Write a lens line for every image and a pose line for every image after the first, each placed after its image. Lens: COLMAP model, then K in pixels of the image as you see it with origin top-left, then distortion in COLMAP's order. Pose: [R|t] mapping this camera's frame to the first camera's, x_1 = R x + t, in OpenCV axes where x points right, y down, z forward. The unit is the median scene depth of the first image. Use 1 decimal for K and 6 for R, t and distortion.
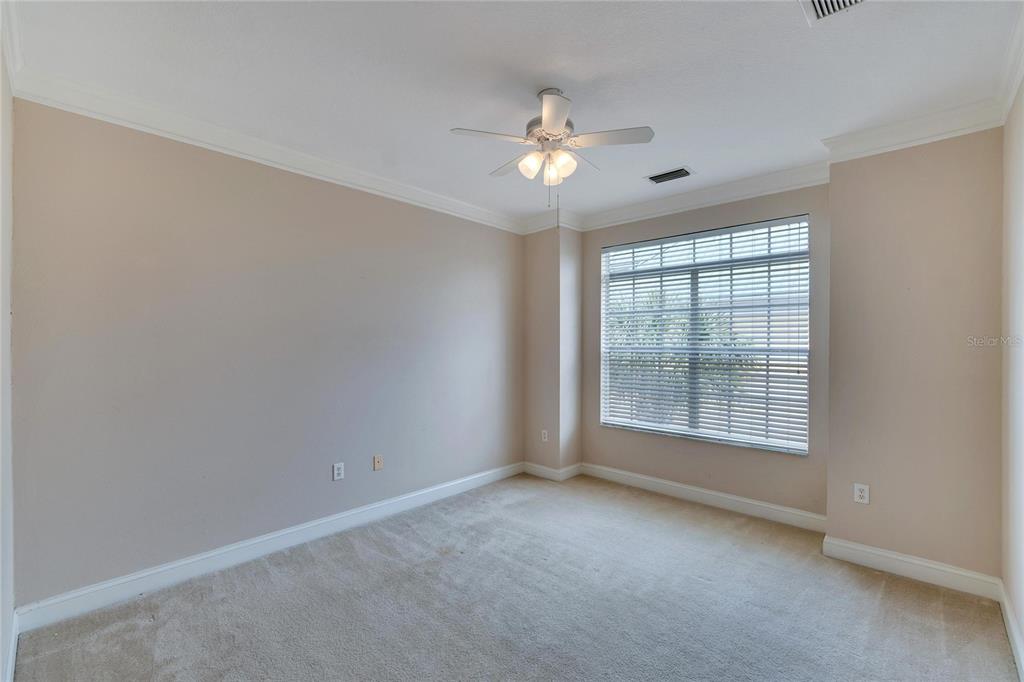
lens RADIAL K [[451.1, 0, 512.0], [0, 451.1, 341.0], [0, 0, 1]] dist [-0.001522, -0.000083]
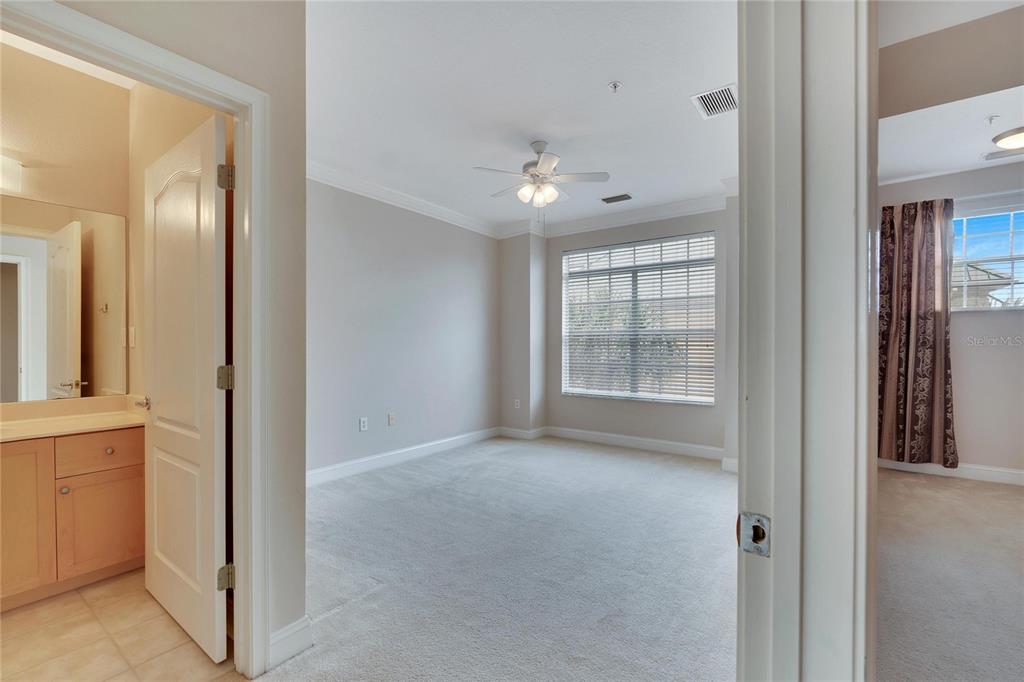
lens RADIAL K [[451.1, 0, 512.0], [0, 451.1, 341.0], [0, 0, 1]] dist [-0.001522, -0.000083]
pose [[0.992526, 0.000182, 0.122037, -0.109392], [0.000287, 0.999993, -0.003826, 0.053124], [-0.122037, 0.003832, 0.992518, -0.256846]]
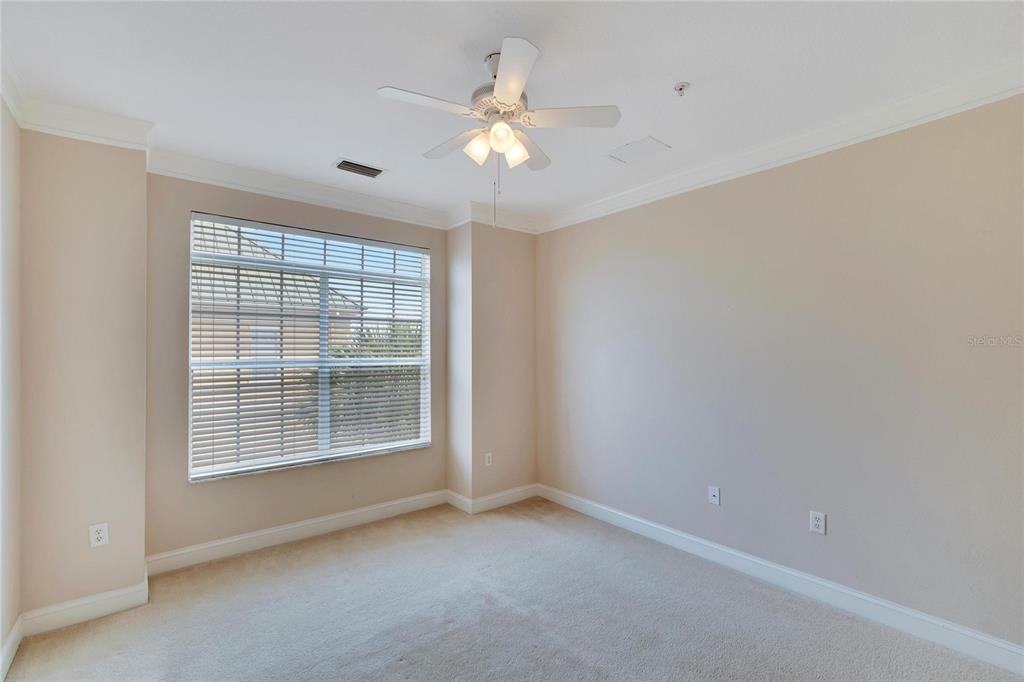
lens RADIAL K [[451.1, 0, 512.0], [0, 451.1, 341.0], [0, 0, 1]] dist [-0.001522, -0.000083]
pose [[0.127174, 0.020480, 0.991669, -0.463870], [0.003687, 0.999770, -0.021120, -0.002687], [-0.991874, 0.006342, 0.127069, 0.546030]]
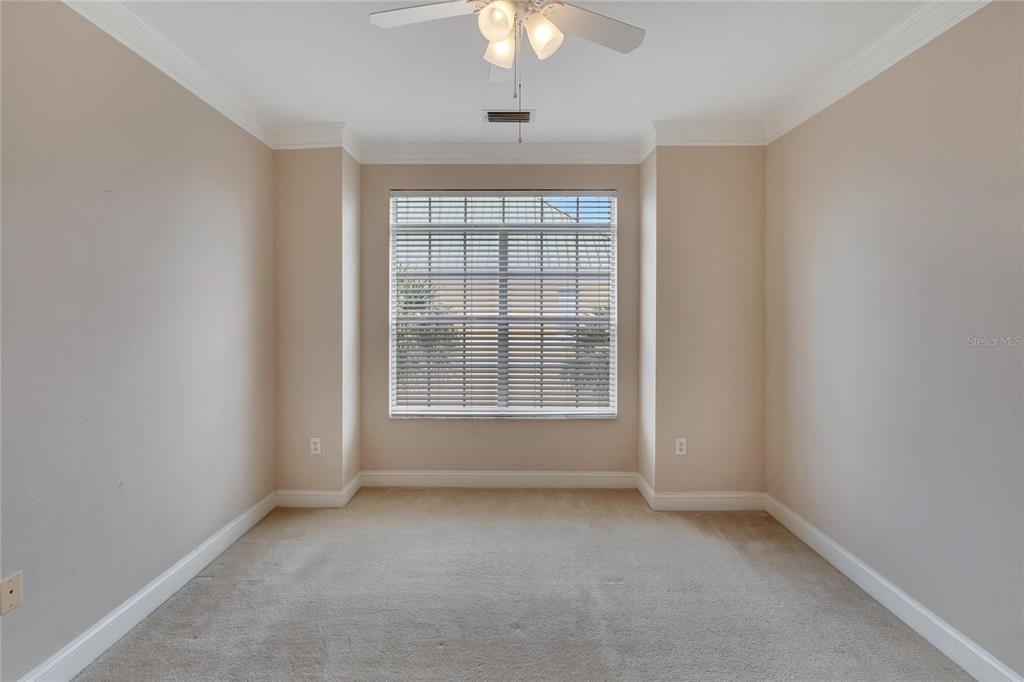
lens RADIAL K [[466.0, 0, 512.8], [0, 466.0, 309.3], [0, 0, 1]] dist [-0.000359, -0.000108]
pose [[0.731062, -0.000299, 0.682311, -0.232121], [-0.000783, 0.999999, 0.001277, -0.001893], [-0.682311, -0.001468, 0.731061, 0.323045]]
